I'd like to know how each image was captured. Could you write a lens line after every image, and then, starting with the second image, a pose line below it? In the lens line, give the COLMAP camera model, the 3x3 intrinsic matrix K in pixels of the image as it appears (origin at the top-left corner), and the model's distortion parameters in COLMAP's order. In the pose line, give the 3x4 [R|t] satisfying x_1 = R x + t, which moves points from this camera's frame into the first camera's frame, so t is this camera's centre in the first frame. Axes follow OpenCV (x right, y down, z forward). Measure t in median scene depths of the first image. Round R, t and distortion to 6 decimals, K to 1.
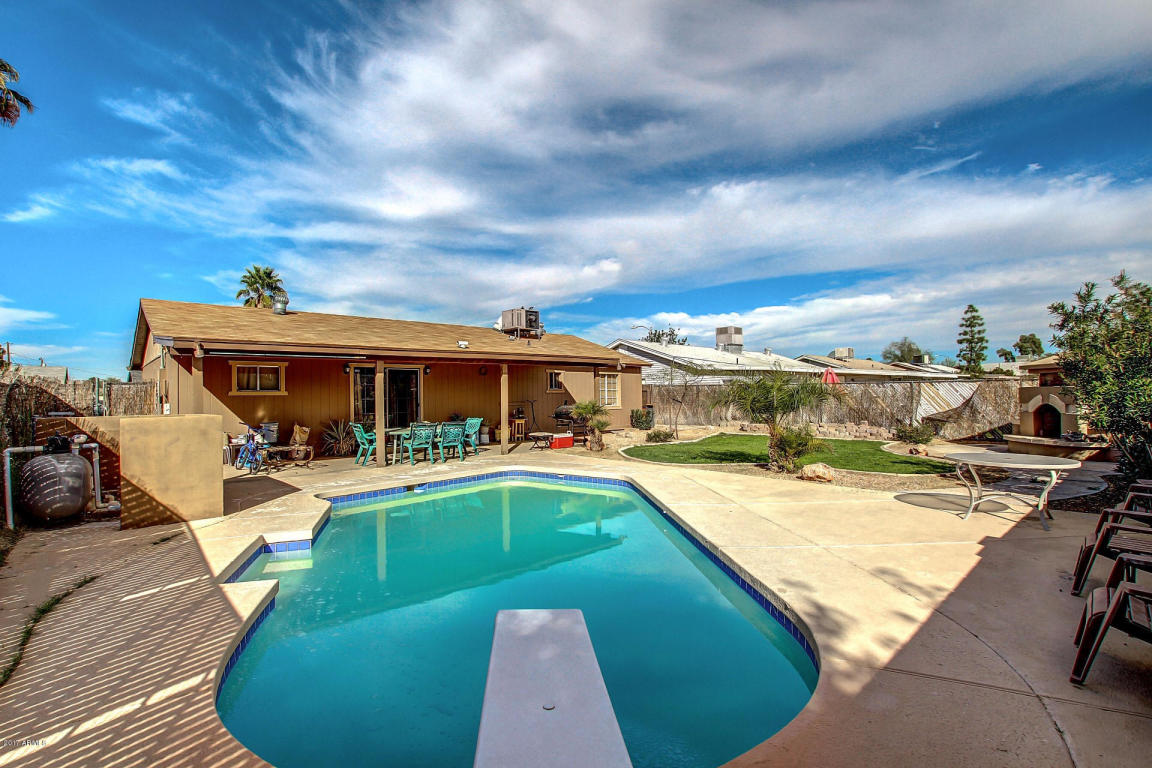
lens RADIAL K [[535.5, 0, 576.7], [0, 535.5, 384.6], [0, 0, 1]] dist [-0.026564, 0.000529]
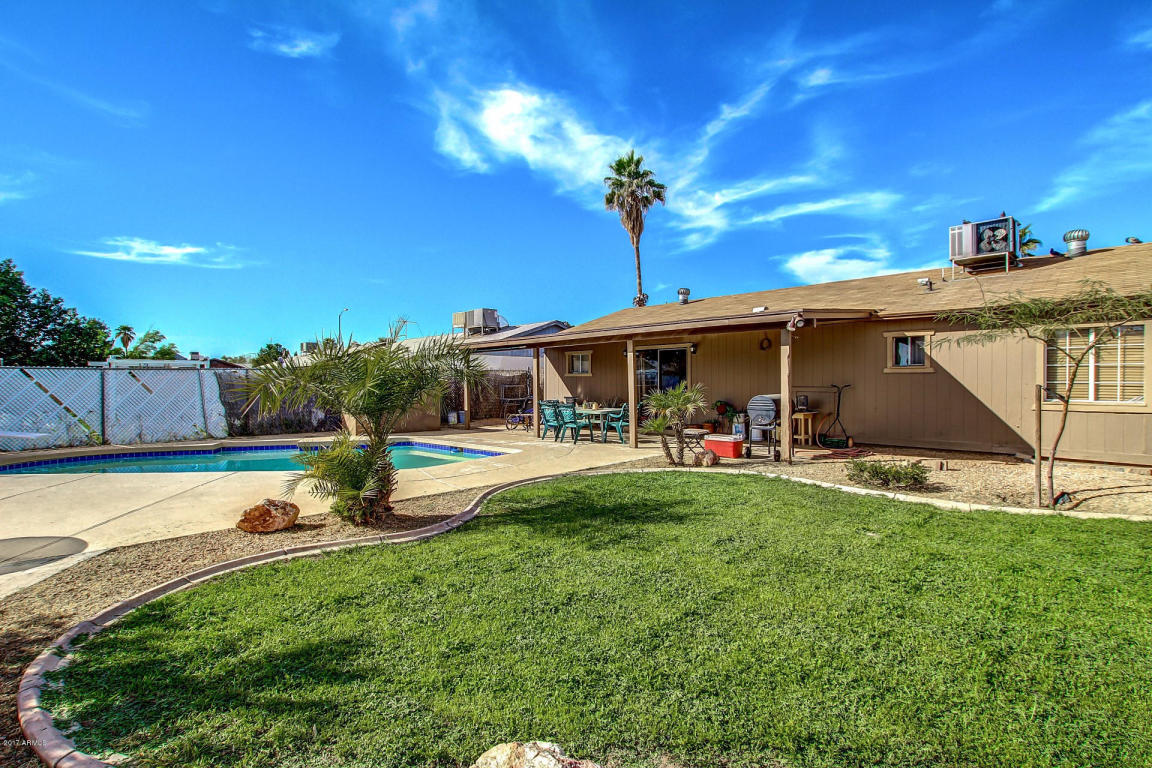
lens RADIAL K [[535.5, 0, 576.7], [0, 535.5, 384.6], [0, 0, 1]] dist [-0.026564, 0.000529]
pose [[0.018618, 0.020275, -0.999621, 1.143111], [0.023413, 0.999511, 0.020709, 0.017855], [0.999552, -0.023790, 0.018134, 1.439675]]
